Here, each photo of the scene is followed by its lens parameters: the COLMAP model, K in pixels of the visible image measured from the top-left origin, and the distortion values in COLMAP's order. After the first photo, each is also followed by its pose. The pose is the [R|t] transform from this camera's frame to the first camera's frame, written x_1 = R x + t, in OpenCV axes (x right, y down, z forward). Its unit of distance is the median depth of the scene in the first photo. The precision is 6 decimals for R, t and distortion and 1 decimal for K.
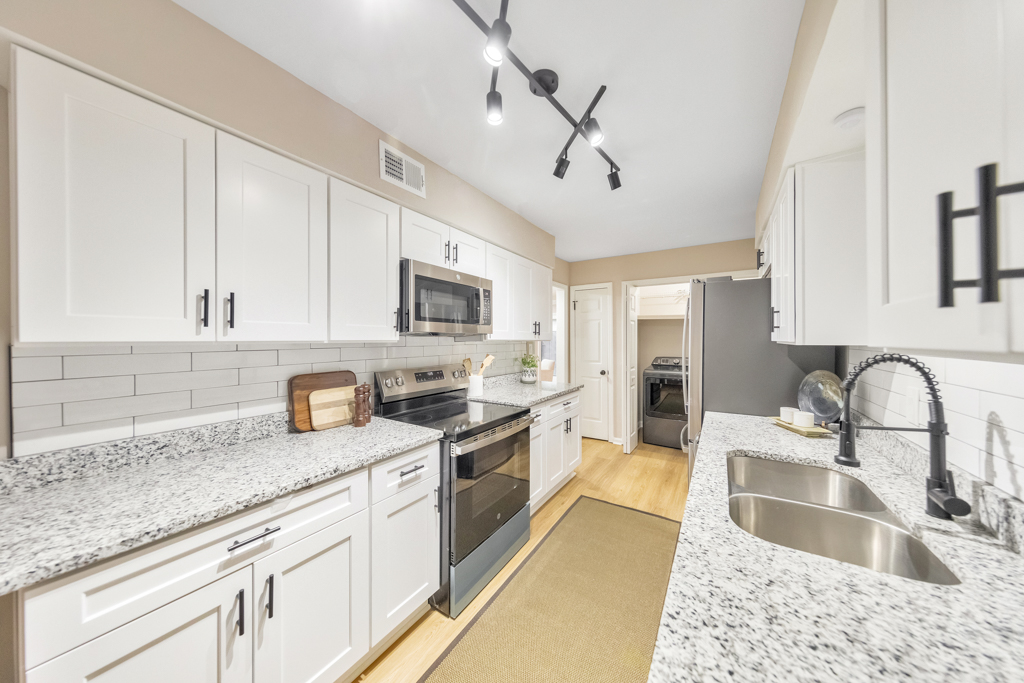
lens RADIAL K [[324.8, 0, 515.0], [0, 324.8, 338.6], [0, 0, 1]] dist [0.004847, -0.000465]
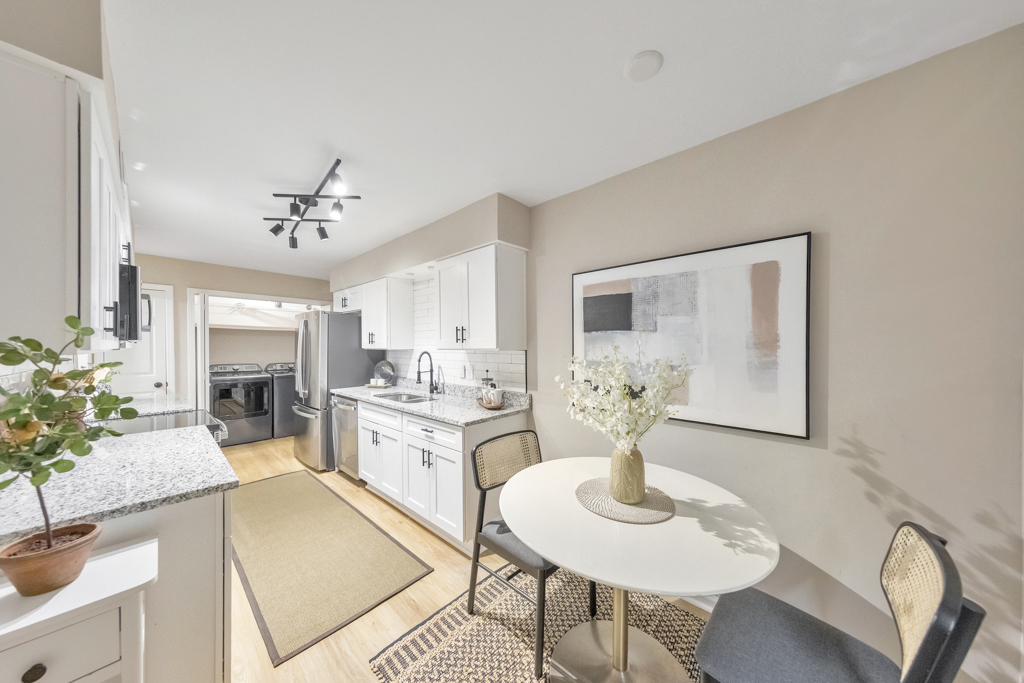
lens RADIAL K [[324.8, 0, 518.5], [0, 324.8, 348.3], [0, 0, 1]] dist [0.004847, -0.000465]
pose [[0.162963, -0.003787, 0.986625, -1.207035], [-0.001140, 0.999991, 0.004026, -0.000171], [-0.986631, -0.001781, 0.162957, -0.325320]]
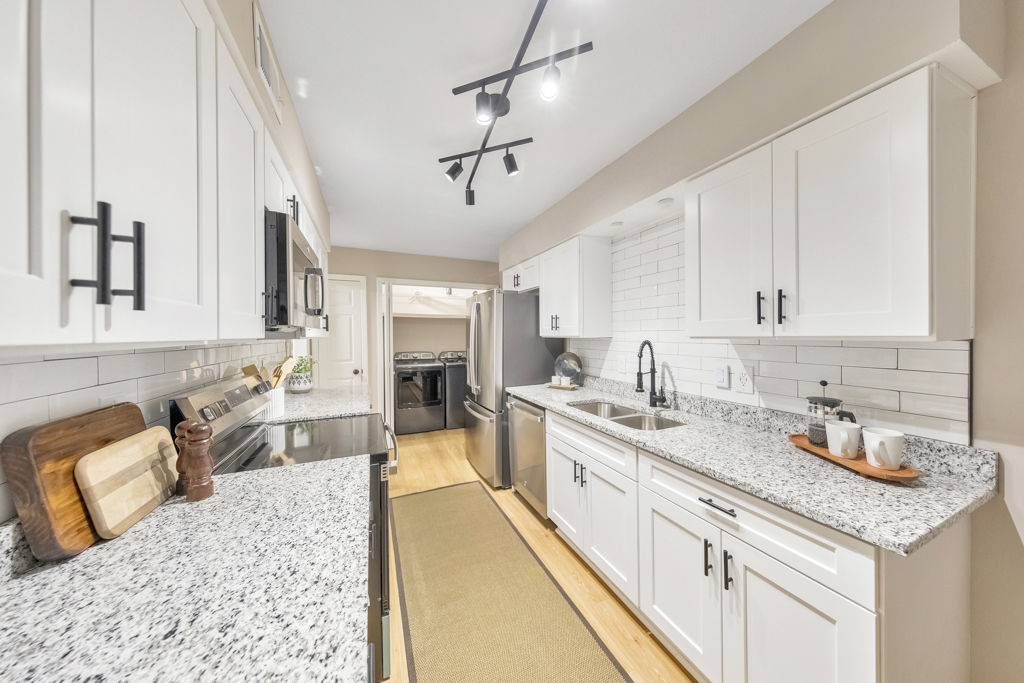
lens RADIAL K [[324.8, 0, 516.2], [0, 324.8, 336.3], [0, 0, 1]] dist [0.004847, -0.000465]
pose [[0.551296, -0.007595, 0.834275, -0.675663], [0.005516, 0.999970, 0.005459, 0.000359], [-0.834291, 0.001592, 0.551321, 0.274462]]
